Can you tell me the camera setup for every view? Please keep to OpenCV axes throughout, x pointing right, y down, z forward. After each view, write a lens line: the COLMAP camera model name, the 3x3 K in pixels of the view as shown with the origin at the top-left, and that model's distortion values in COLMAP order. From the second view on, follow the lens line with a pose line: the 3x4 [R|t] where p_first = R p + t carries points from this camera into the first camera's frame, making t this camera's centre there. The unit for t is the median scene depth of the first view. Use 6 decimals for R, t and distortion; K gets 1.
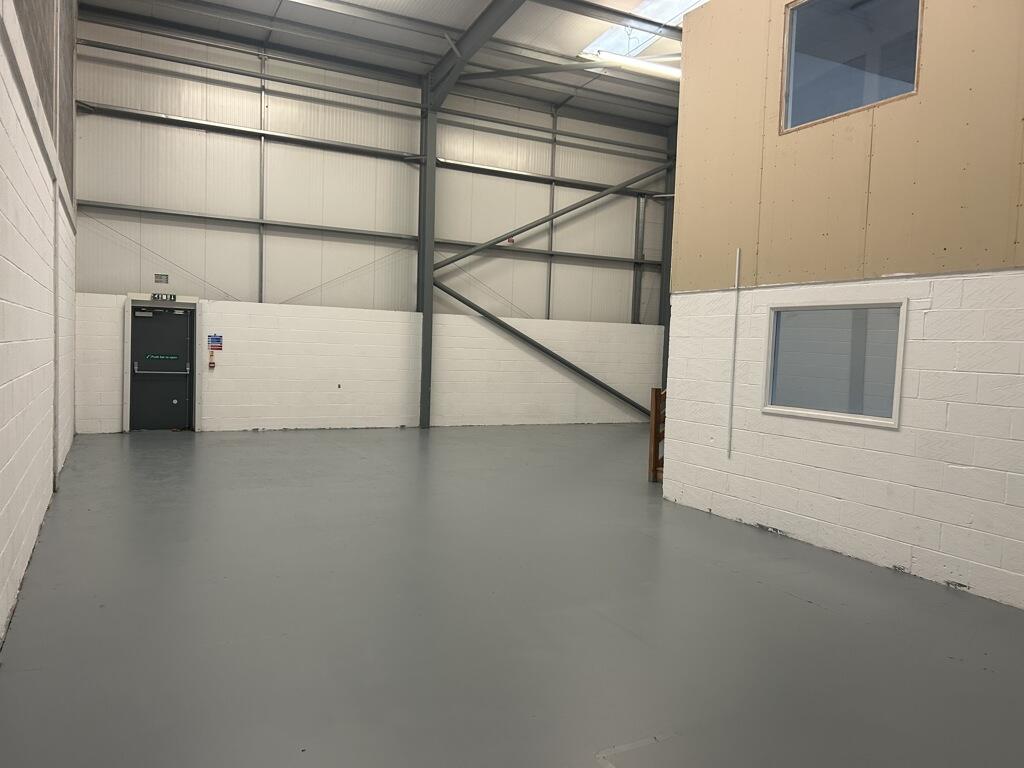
lens RADIAL K [[774.2, 0, 512.0], [0, 774.2, 384.0], [0, 0, 1]] dist [0.031021, -0.005273]
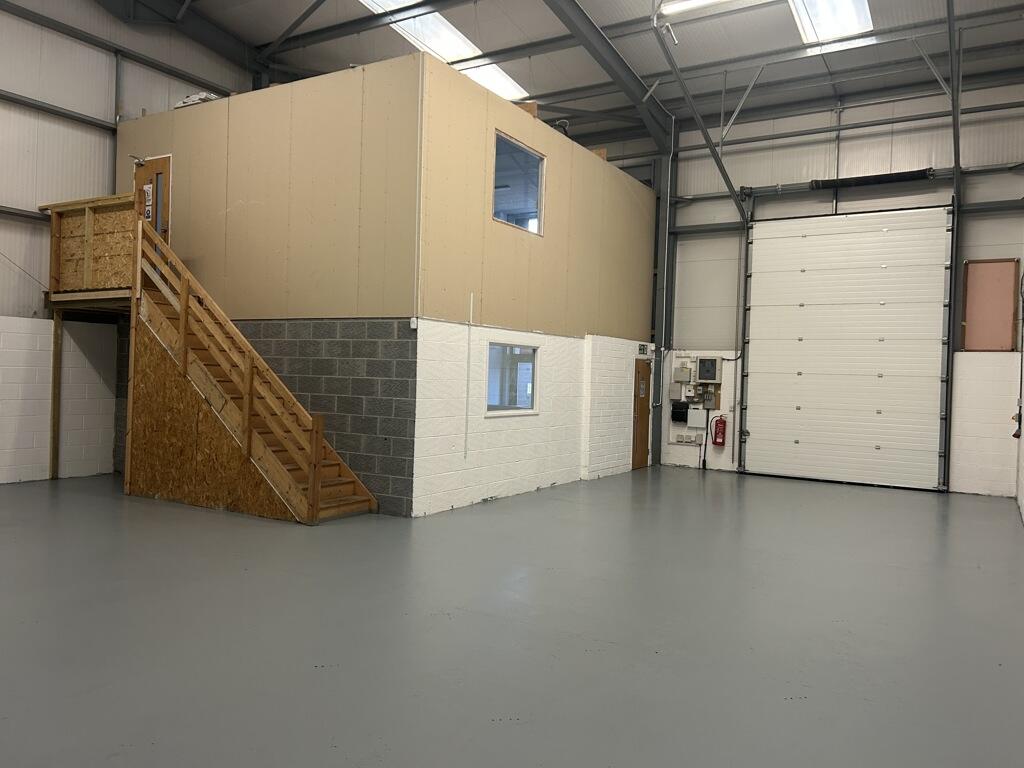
lens RADIAL K [[774.2, 0, 512.0], [0, 774.2, 384.0], [0, 0, 1]] dist [0.031021, -0.005273]
pose [[-0.530316, -0.058807, 0.845758, -0.865771], [-0.004169, 0.997760, 0.066762, -0.115539], [-0.847790, 0.031879, -0.529373, 1.695148]]
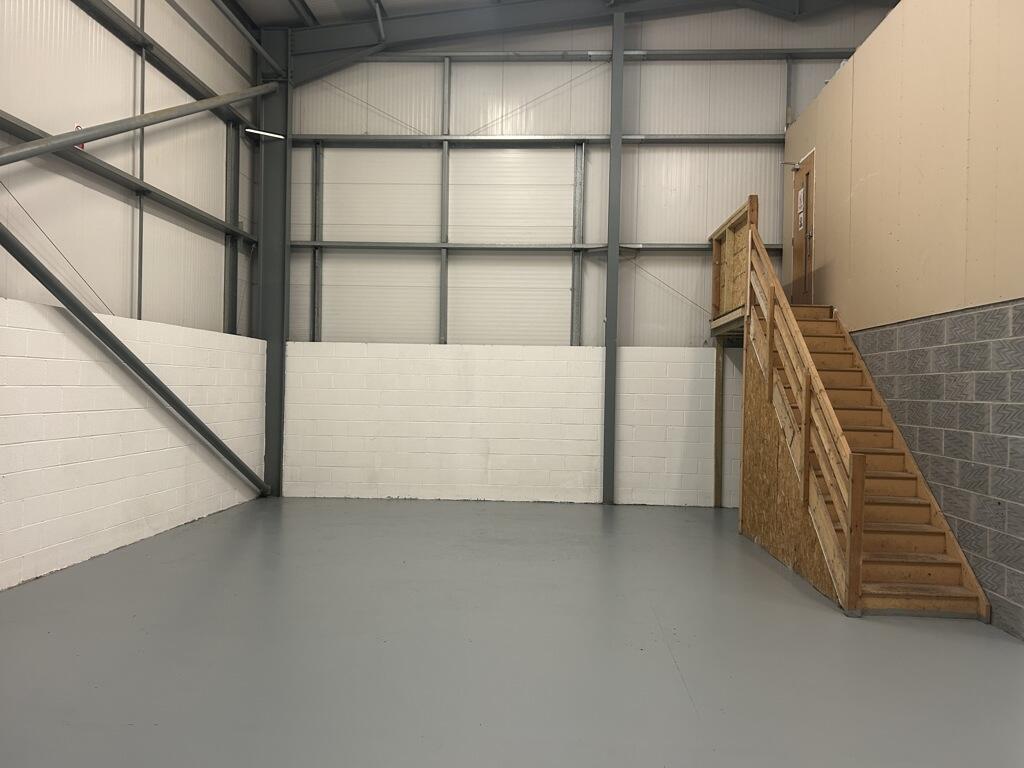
lens RADIAL K [[774.2, 0, 512.0], [0, 774.2, 384.0], [0, 0, 1]] dist [0.031021, -0.005273]
pose [[0.513893, -0.019328, 0.857637, -0.627461], [0.042743, 0.999081, -0.003096, -0.080166], [-0.856789, 0.038249, 0.514247, 1.263131]]
